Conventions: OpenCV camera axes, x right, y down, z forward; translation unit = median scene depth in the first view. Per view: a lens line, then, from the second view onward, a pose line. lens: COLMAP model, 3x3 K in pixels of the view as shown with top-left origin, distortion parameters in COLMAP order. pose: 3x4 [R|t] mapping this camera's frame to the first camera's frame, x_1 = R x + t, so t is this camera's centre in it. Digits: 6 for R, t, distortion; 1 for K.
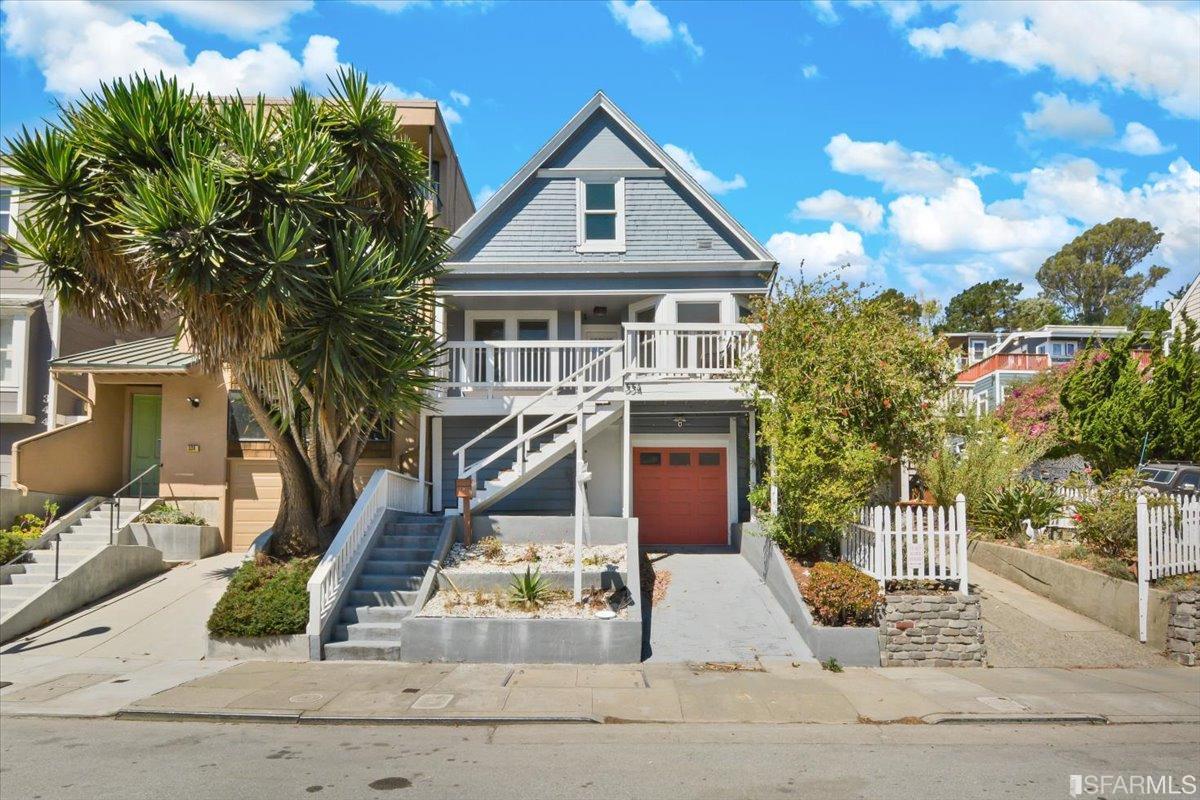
lens RADIAL K [[651.5, 0, 614.6], [0, 651.5, 526.4], [0, 0, 1]] dist [-0.007534, -0.001088]
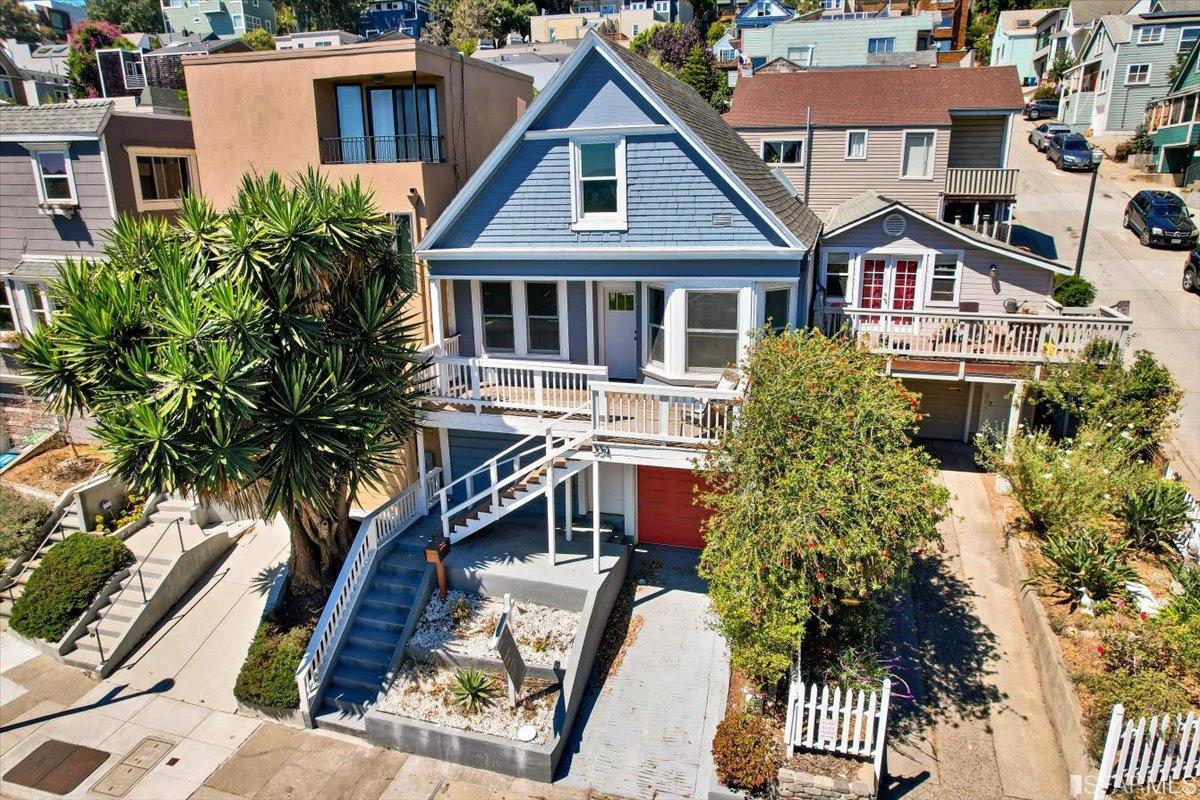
lens RADIAL K [[796.2, 0, 600.8], [0, 796.2, 402.0], [0, 0, 1]] dist [-0.093745, 0.090791]
pose [[0.956714, 0.066131, -0.283416, 0.338059], [0.024921, 0.951648, 0.306177, -0.611464], [0.289960, -0.299987, 0.908807, -0.015122]]
